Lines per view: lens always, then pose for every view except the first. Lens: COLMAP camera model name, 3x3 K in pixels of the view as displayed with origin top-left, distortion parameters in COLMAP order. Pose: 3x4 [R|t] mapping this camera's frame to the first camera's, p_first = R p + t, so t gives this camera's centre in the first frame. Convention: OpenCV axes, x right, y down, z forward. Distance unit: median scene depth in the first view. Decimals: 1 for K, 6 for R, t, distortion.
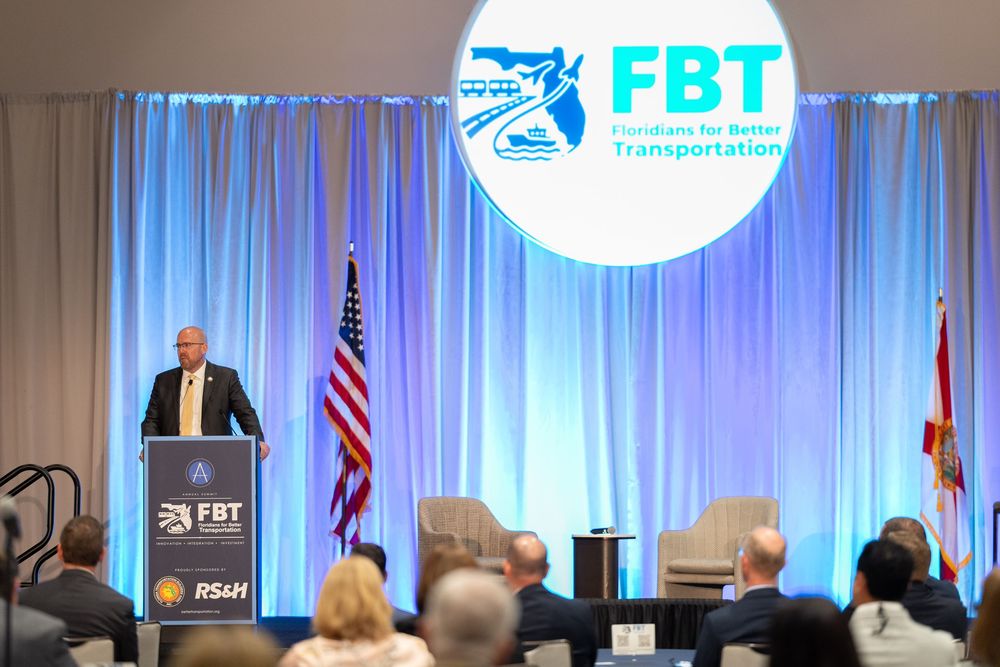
lens RADIAL K [[3922.2, 0, 499.7], [0, 3922.2, 334.9], [0, 0, 1]] dist [-0.427163, 0.000000]
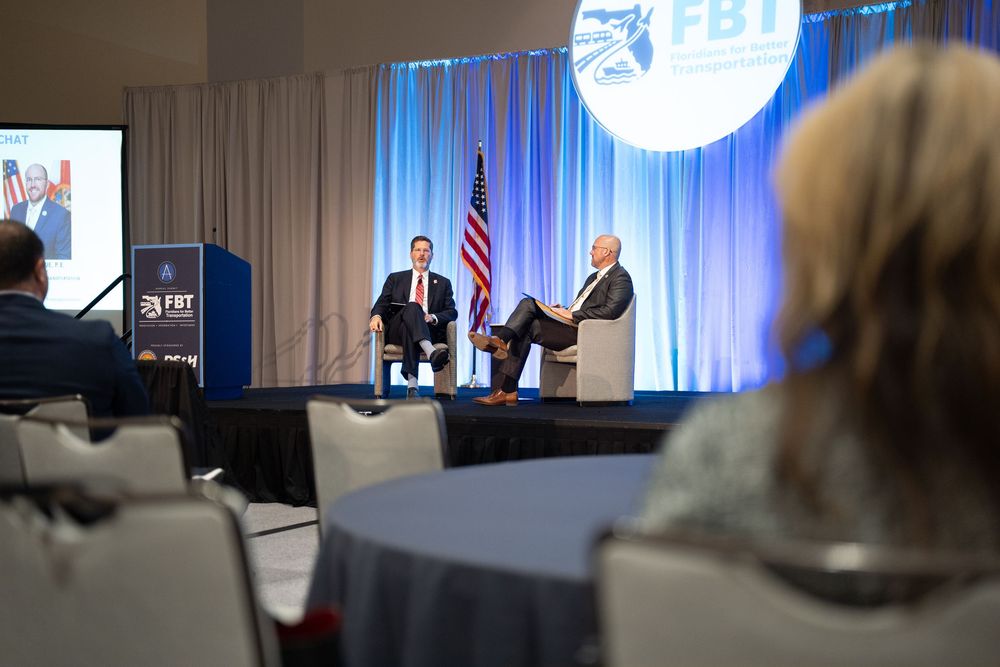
lens RADIAL K [[1273.9, 0, 499.8], [0, 1273.9, 328.0], [0, 0, 1]] dist [0.177161, 0.000000]
pose [[0.902188, -0.003945, -0.431325, 0.176974], [0.010413, 0.999866, 0.012635, 0.041234], [0.431218, -0.015890, 0.902108, 0.540864]]
